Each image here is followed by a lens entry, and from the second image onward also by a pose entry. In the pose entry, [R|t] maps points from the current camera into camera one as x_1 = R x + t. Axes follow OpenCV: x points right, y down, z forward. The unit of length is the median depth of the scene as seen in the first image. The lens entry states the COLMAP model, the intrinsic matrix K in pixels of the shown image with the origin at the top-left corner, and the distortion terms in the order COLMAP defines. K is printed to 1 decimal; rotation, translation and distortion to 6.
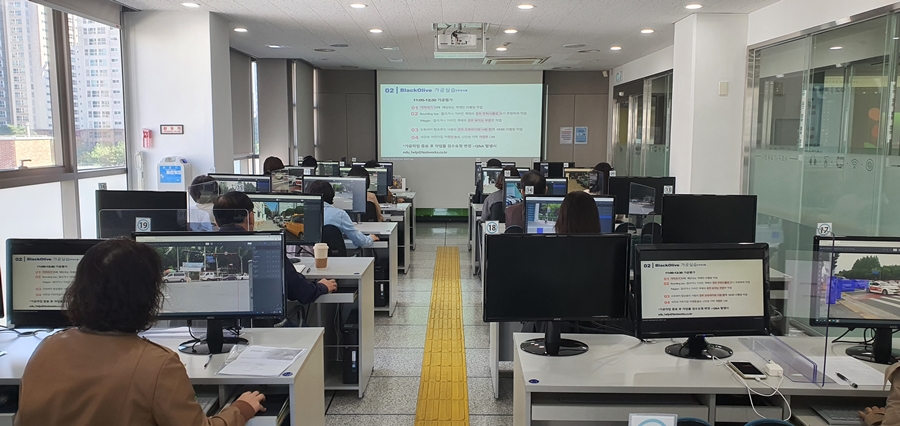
lens RADIAL K [[646.2, 0, 462.4], [0, 646.2, 212.7], [0, 0, 1]] dist [0.075012, -0.001809]
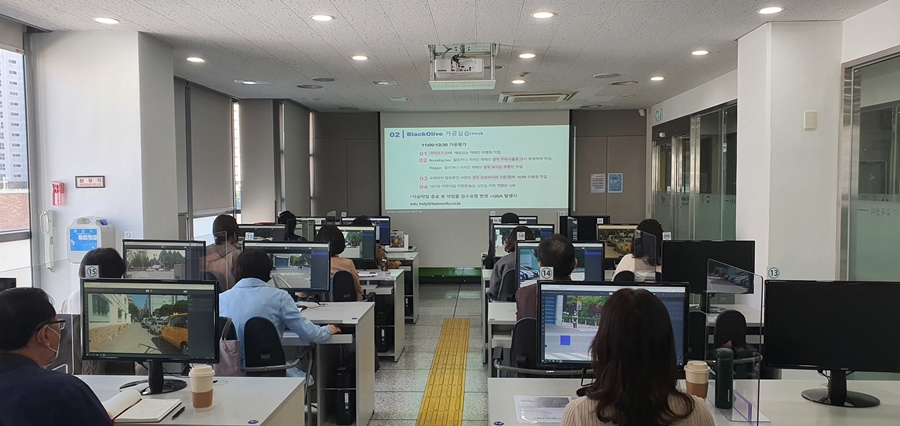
lens RADIAL K [[646.2, 0, 462.4], [0, 646.2, 212.7], [0, 0, 1]] dist [0.075012, -0.001809]
pose [[0.998963, -0.007376, -0.044920, 0.025951], [0.004047, 0.997268, -0.073753, -0.024120], [0.045341, 0.073495, 0.996264, 0.189536]]
